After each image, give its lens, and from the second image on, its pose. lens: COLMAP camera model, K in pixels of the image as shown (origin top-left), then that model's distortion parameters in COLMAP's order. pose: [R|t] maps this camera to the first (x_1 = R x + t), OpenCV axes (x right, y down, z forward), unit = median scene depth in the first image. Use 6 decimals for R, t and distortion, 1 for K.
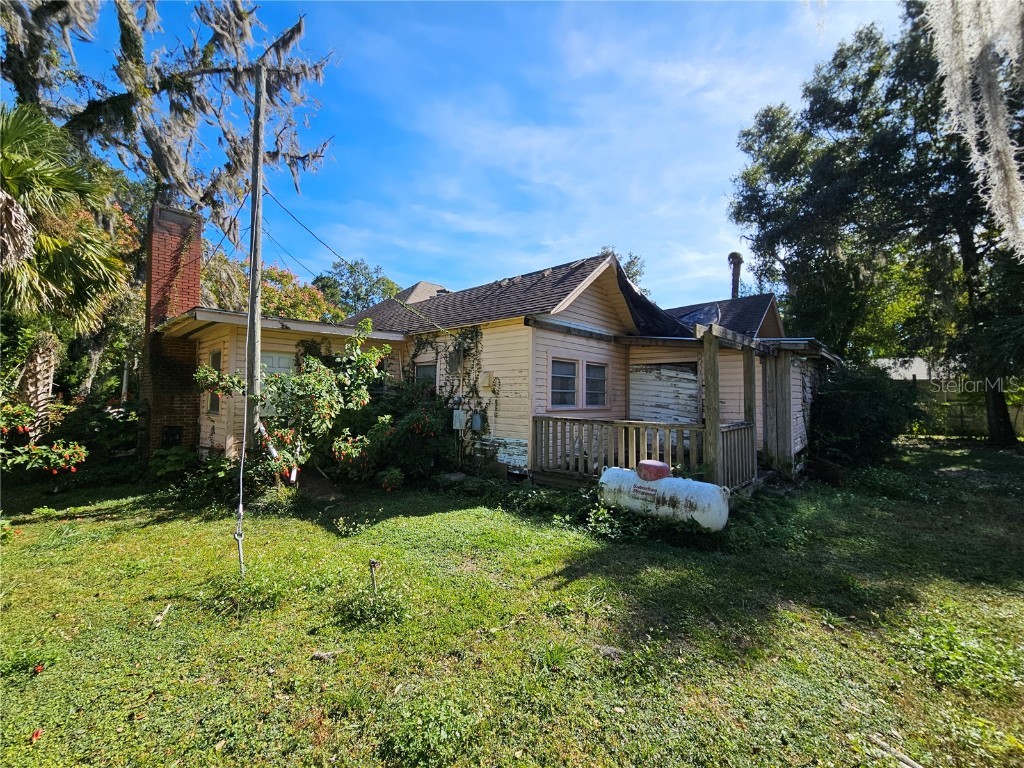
lens RADIAL K [[411.7, 0, 512.0], [0, 411.7, 384.0], [0, 0, 1]] dist [-0.000363, 0.000123]
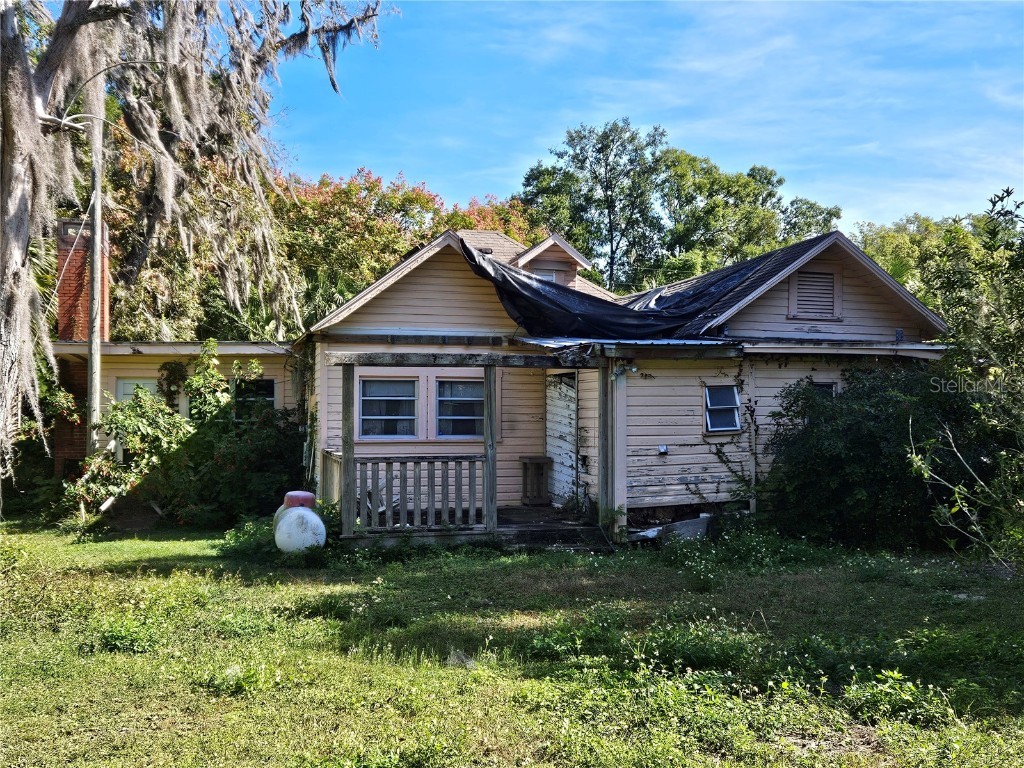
lens RADIAL K [[1087.7, 0, 508.1], [0, 1087.7, 399.1], [0, 0, 1]] dist [0.075612, -0.013290]
pose [[0.851127, -0.020214, -0.524570, 1.302344], [0.021790, 0.999758, -0.003169, -0.005214], [0.524507, -0.008734, 0.851361, -0.594345]]
